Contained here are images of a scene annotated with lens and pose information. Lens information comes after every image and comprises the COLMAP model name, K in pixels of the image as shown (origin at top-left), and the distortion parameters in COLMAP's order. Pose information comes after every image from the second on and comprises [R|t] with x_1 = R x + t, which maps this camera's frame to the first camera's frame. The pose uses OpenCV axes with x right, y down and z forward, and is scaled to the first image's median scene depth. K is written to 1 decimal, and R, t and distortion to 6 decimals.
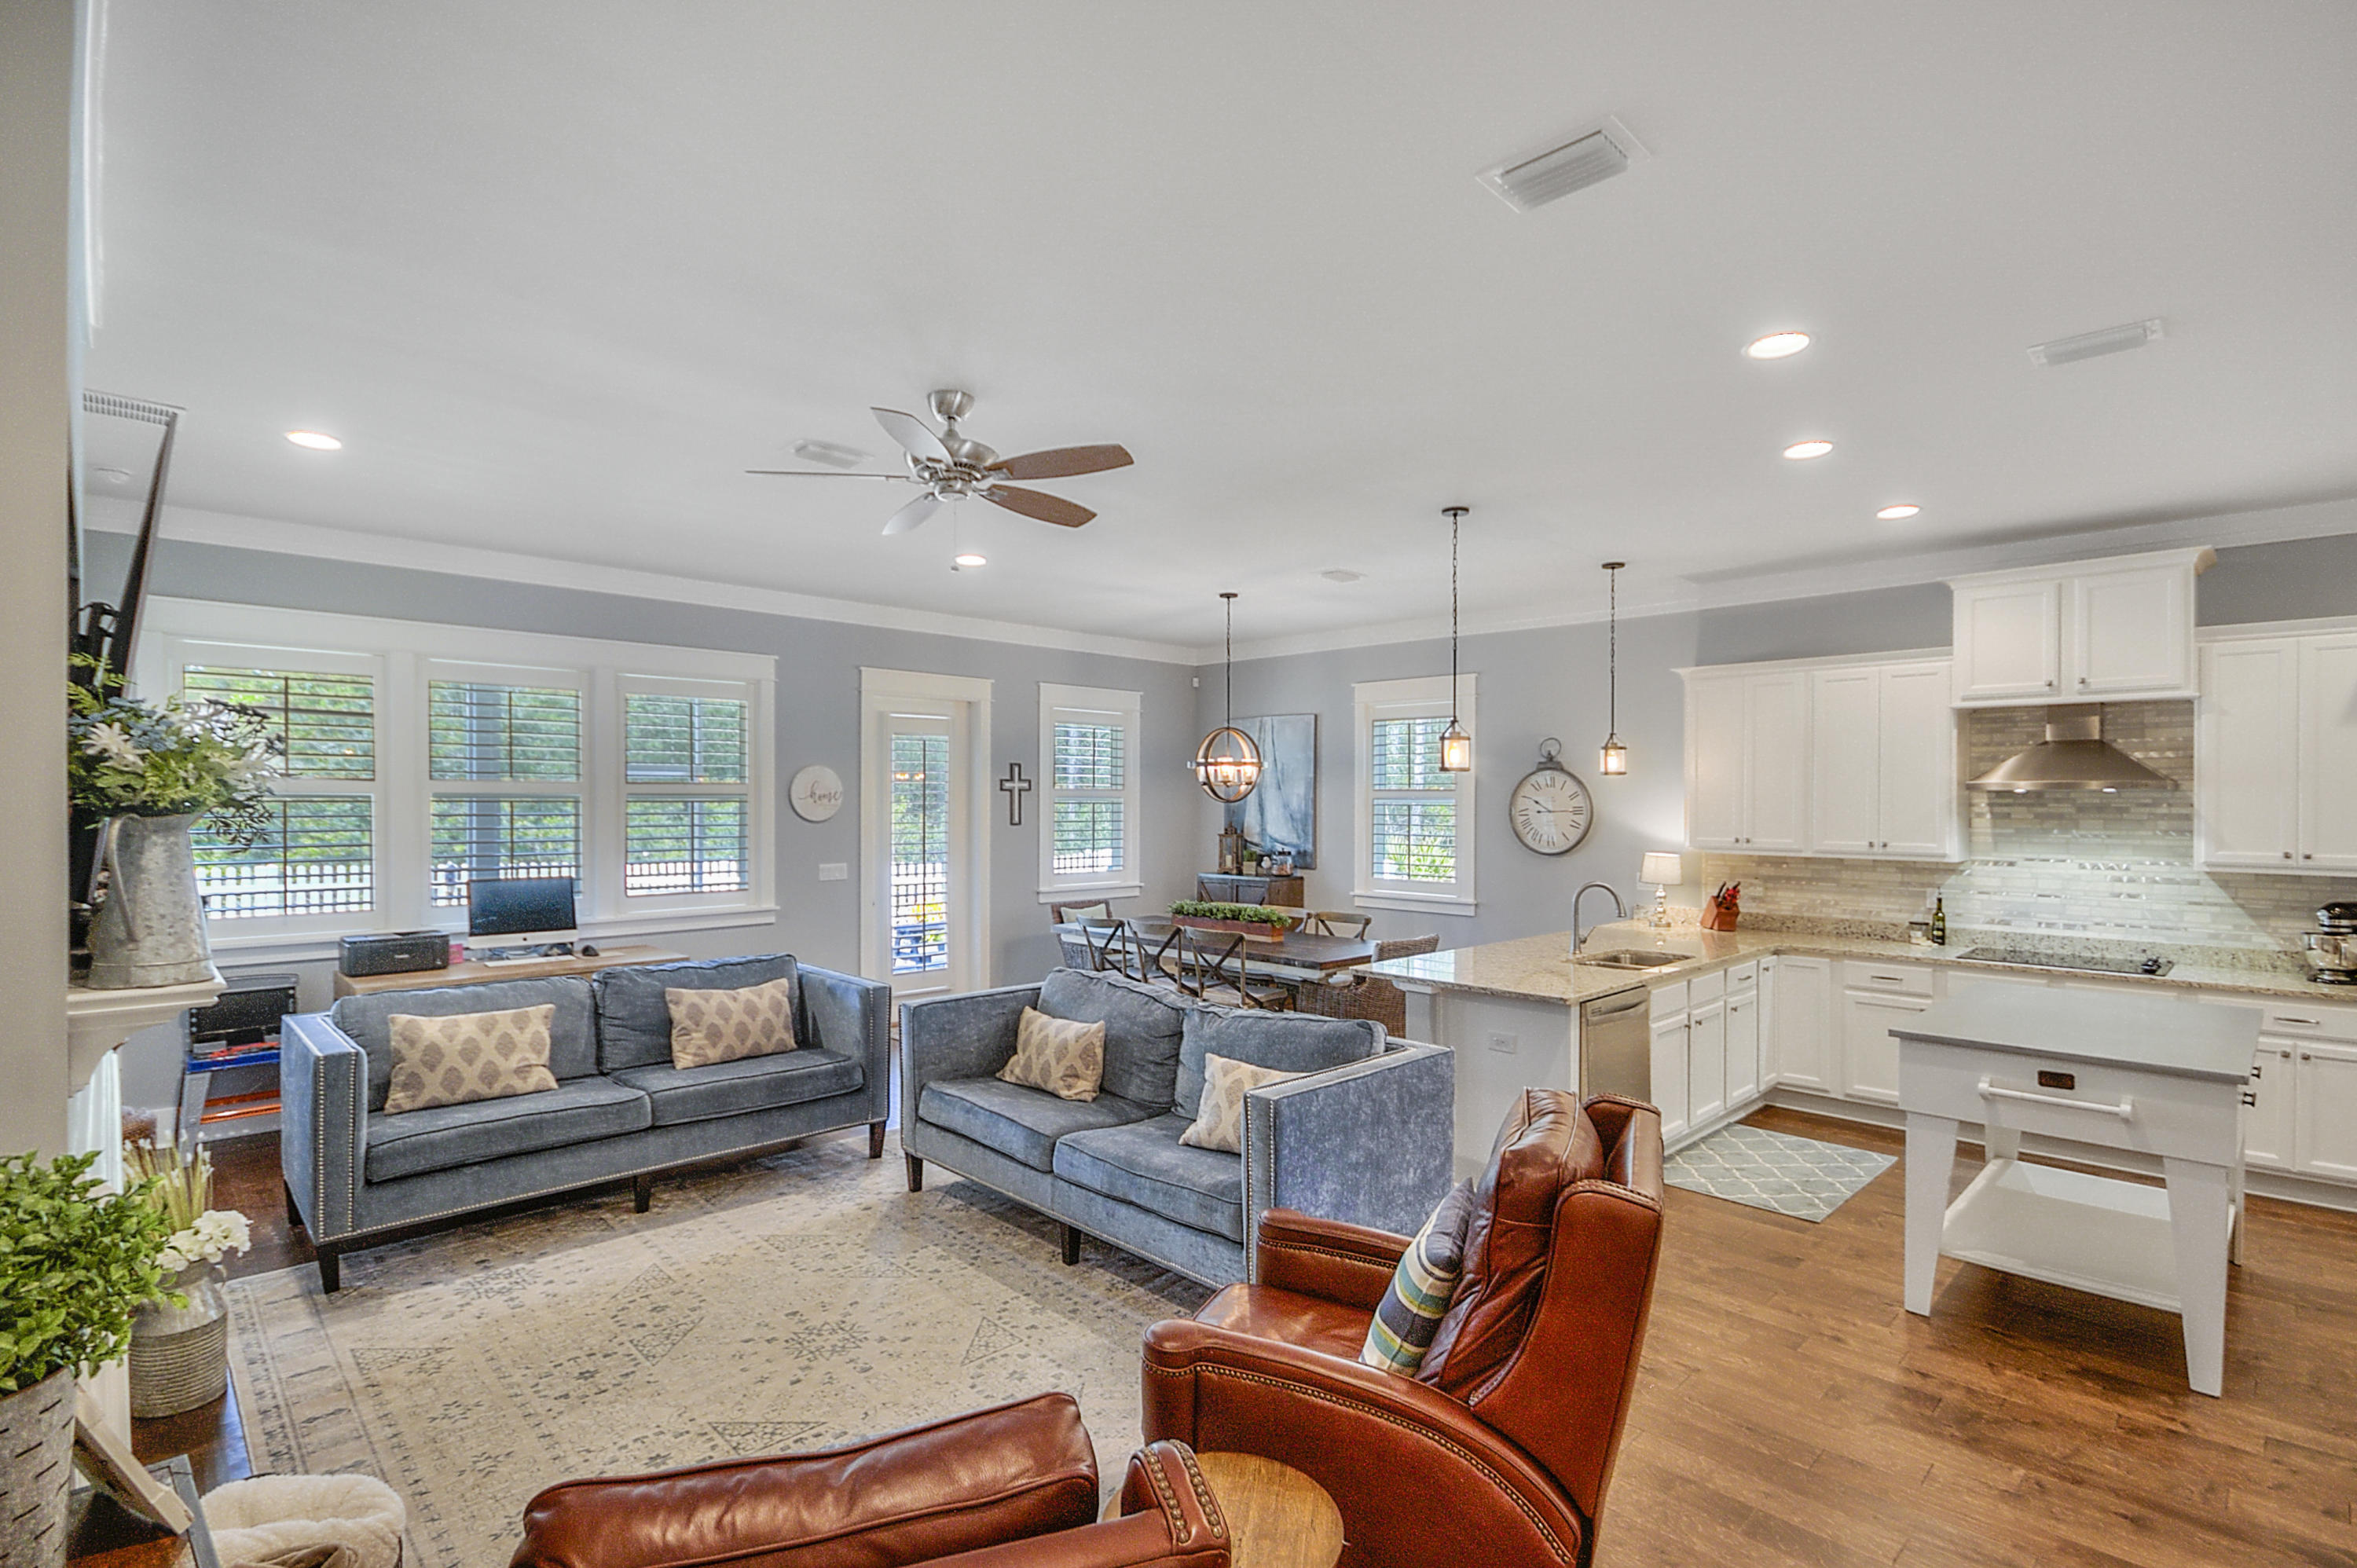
lens RADIAL K [[1092.5, 0, 1188.4], [0, 1092.5, 802.9], [0, 0, 1]] dist [0.000413, 0.000189]
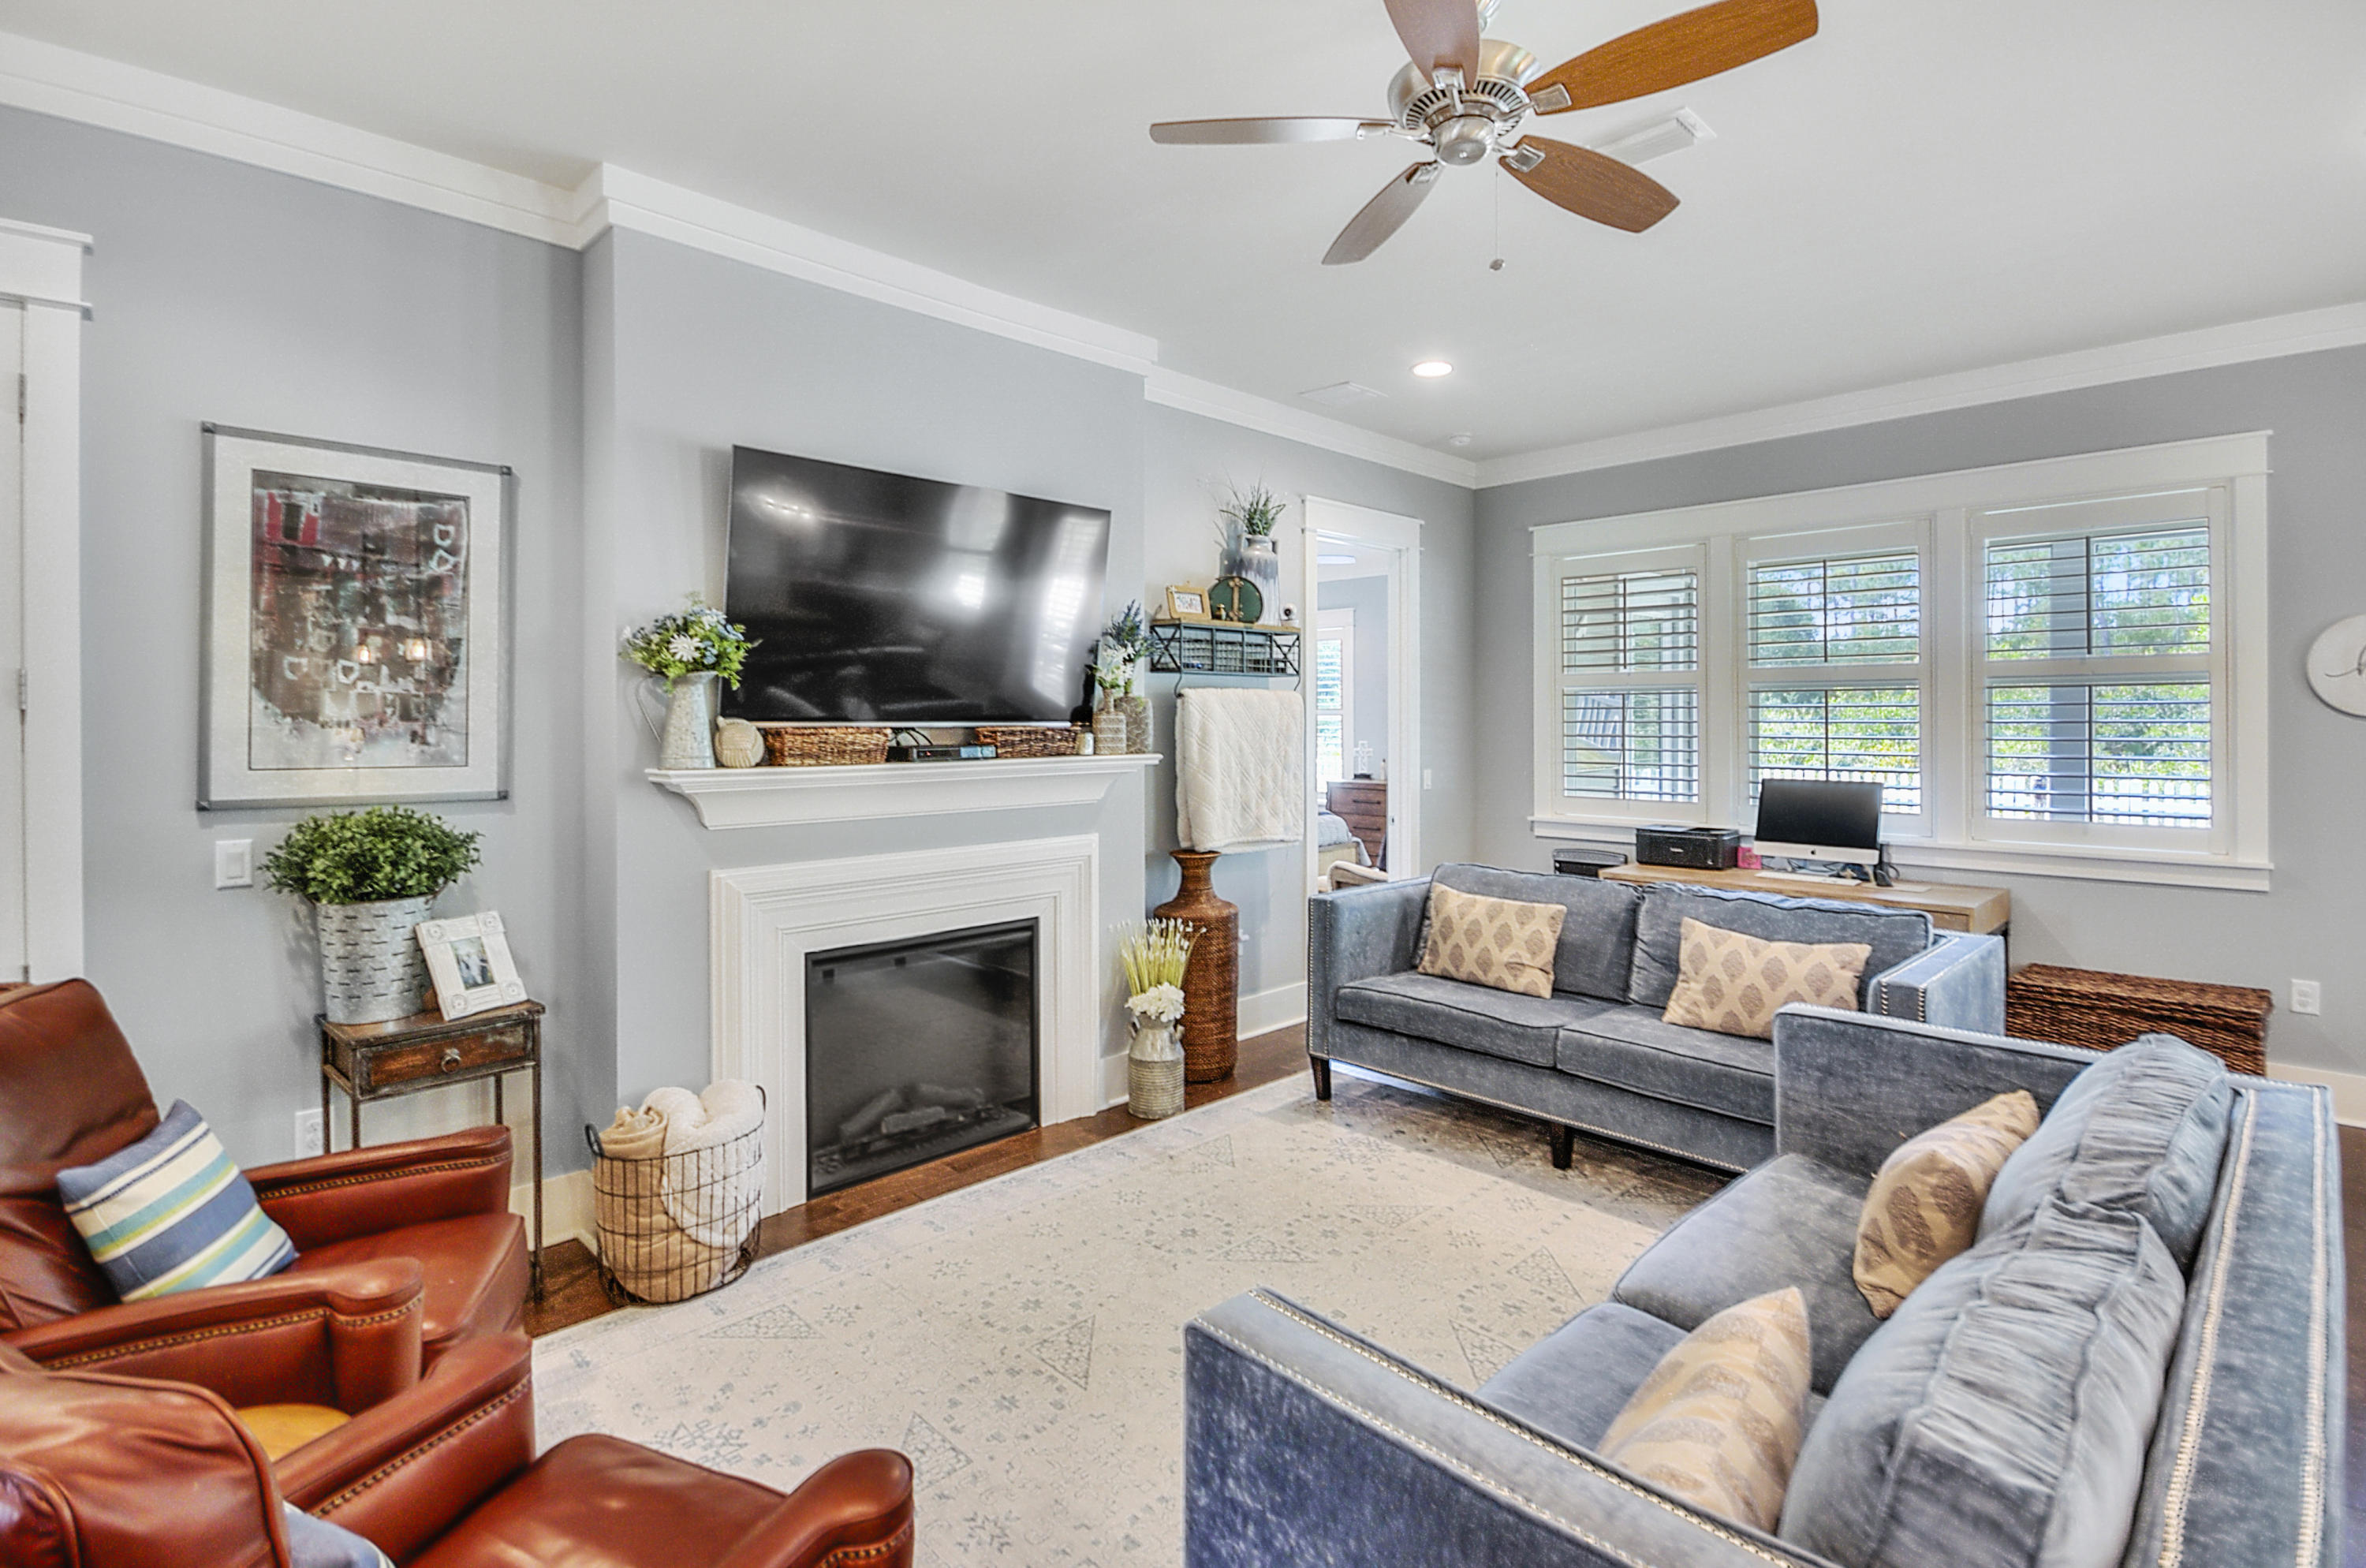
lens RADIAL K [[1126.8, 0, 1192.9], [0, 1126.8, 719.2], [0, 0, 1]] dist [-0.000847, 0.000141]
pose [[0.007385, -0.001996, -0.999971, 0.272188], [-0.000007, 0.999998, -0.001996, 0.025023], [0.999973, 0.000022, 0.007385, 0.540230]]
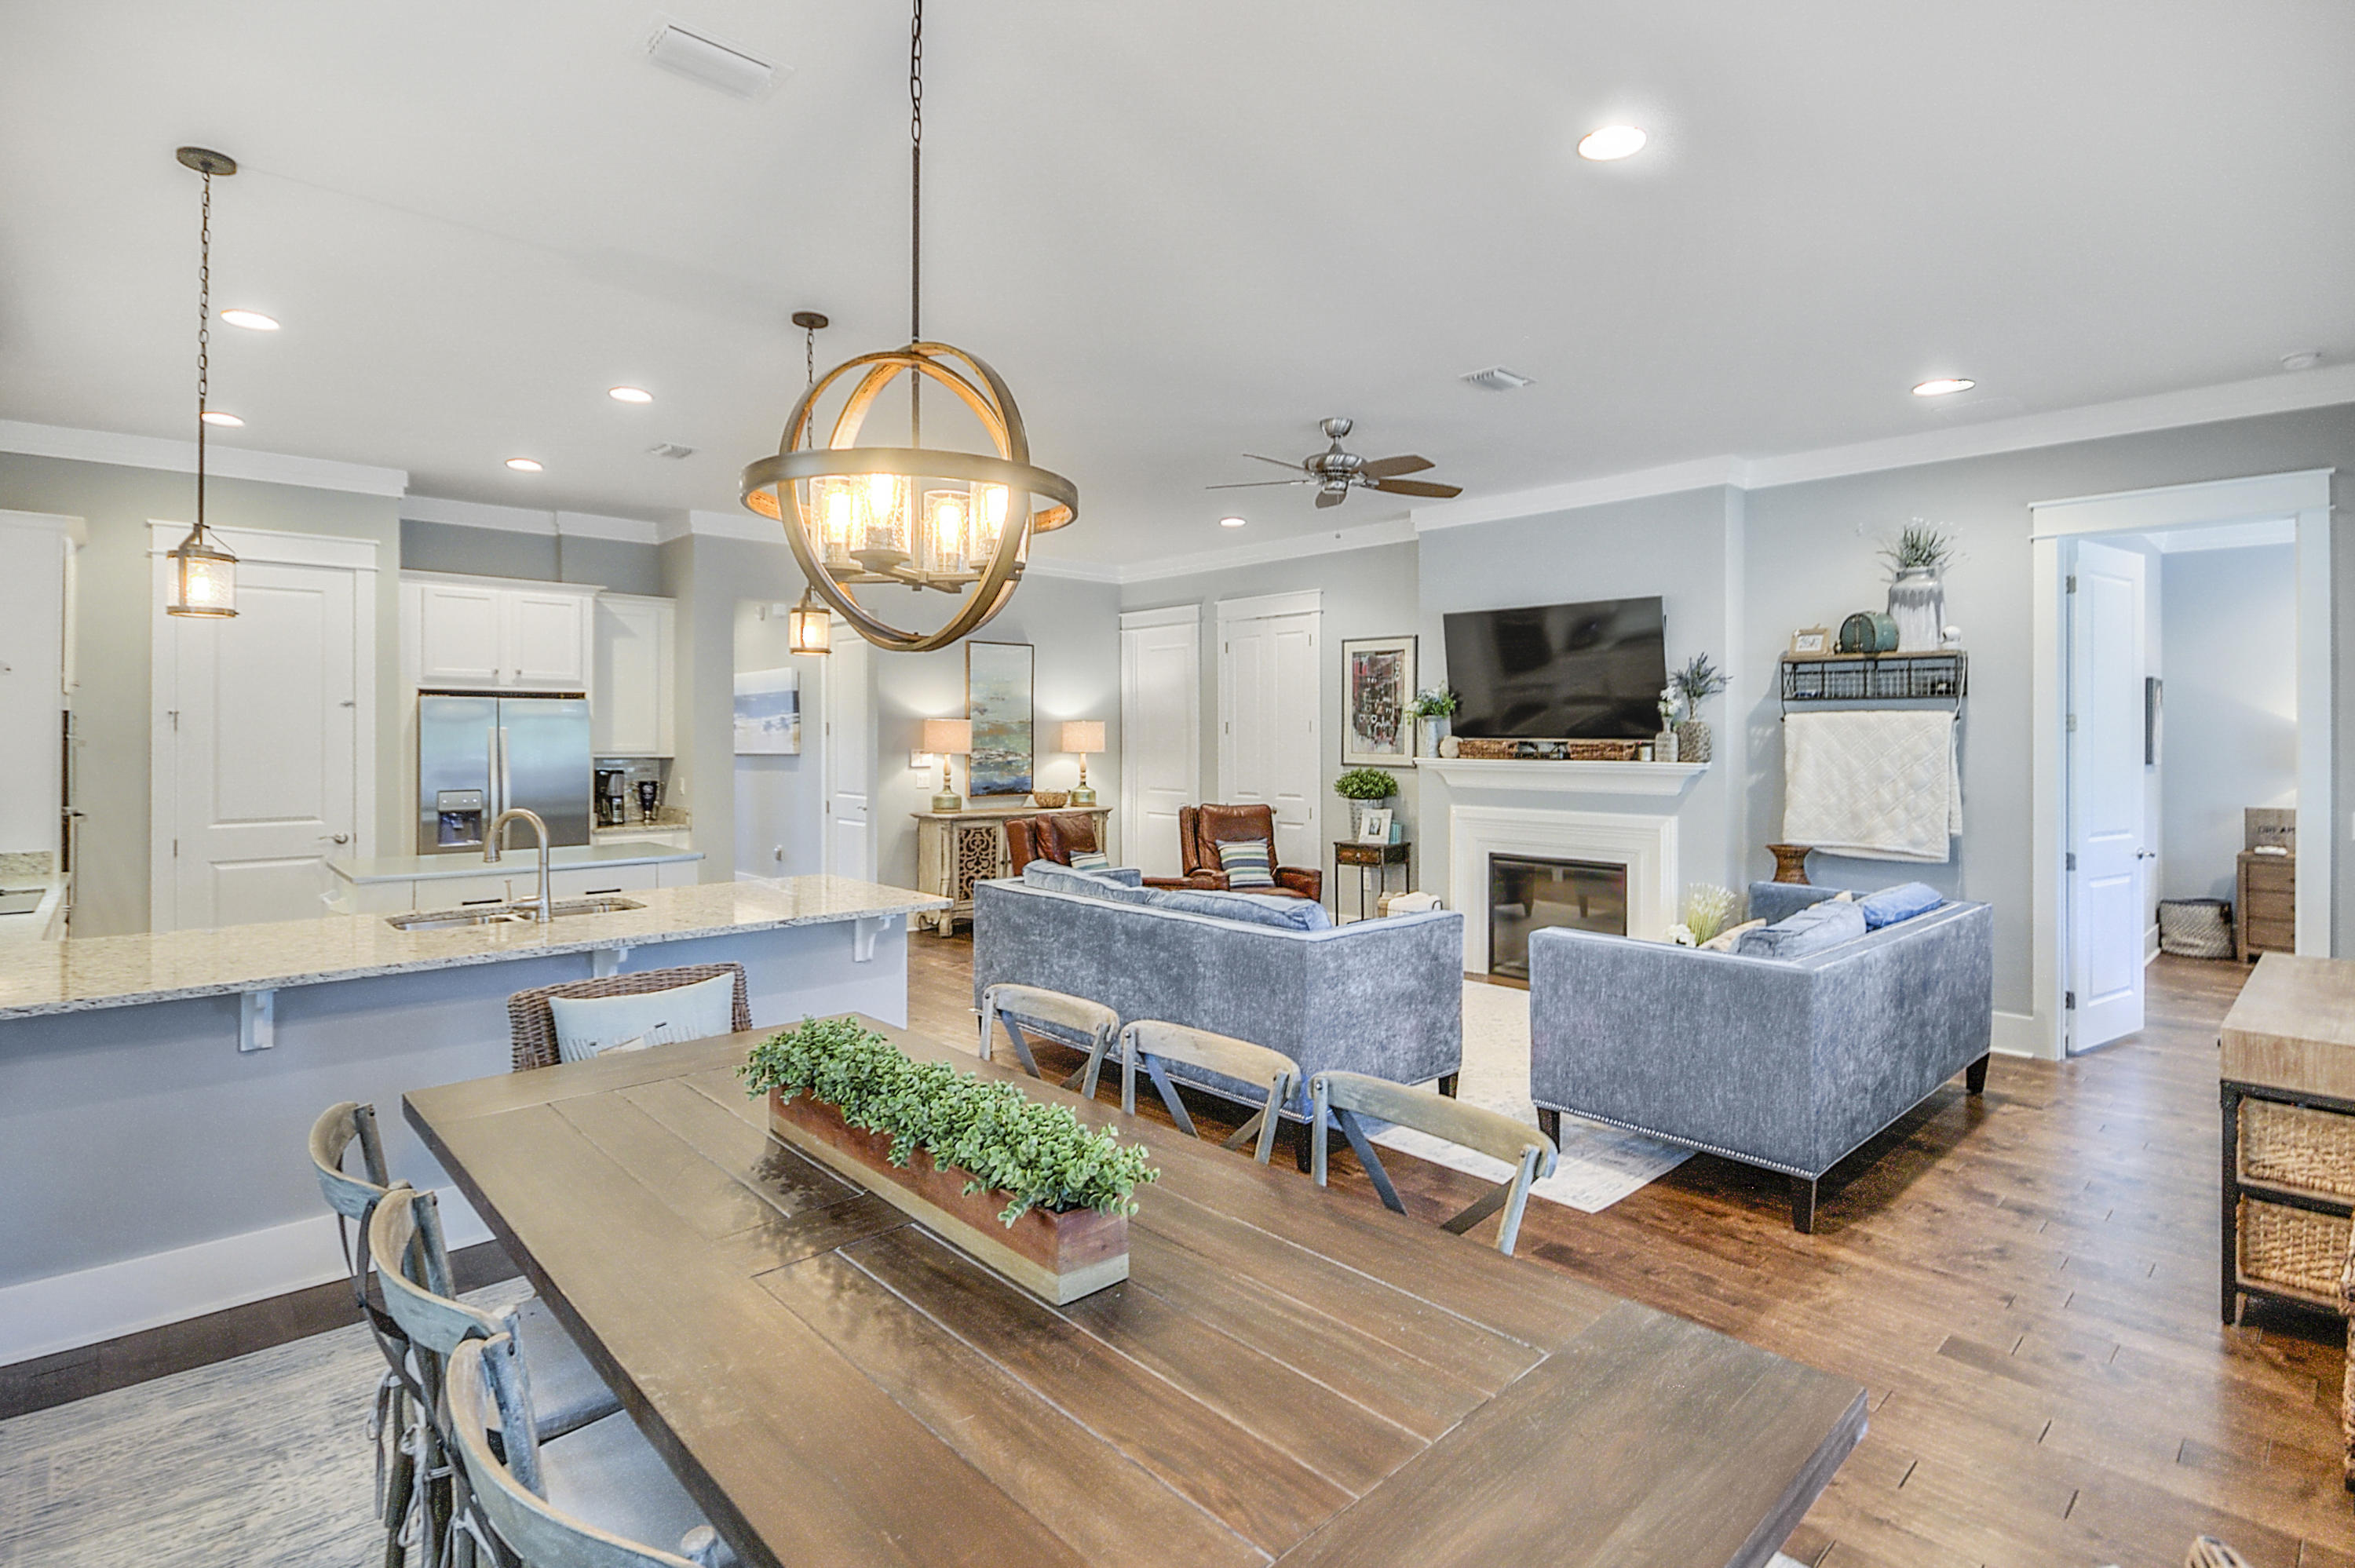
lens RADIAL K [[1140.4, 0, 1185.3], [0, 1140.4, 727.6], [0, 0, 1]] dist [-0.000057, 0.000142]
pose [[-0.999640, -0.006902, 0.025935, -0.038078], [-0.007062, 0.999957, -0.006052, 0.023599], [-0.025892, -0.006233, -0.999645, 1.598297]]
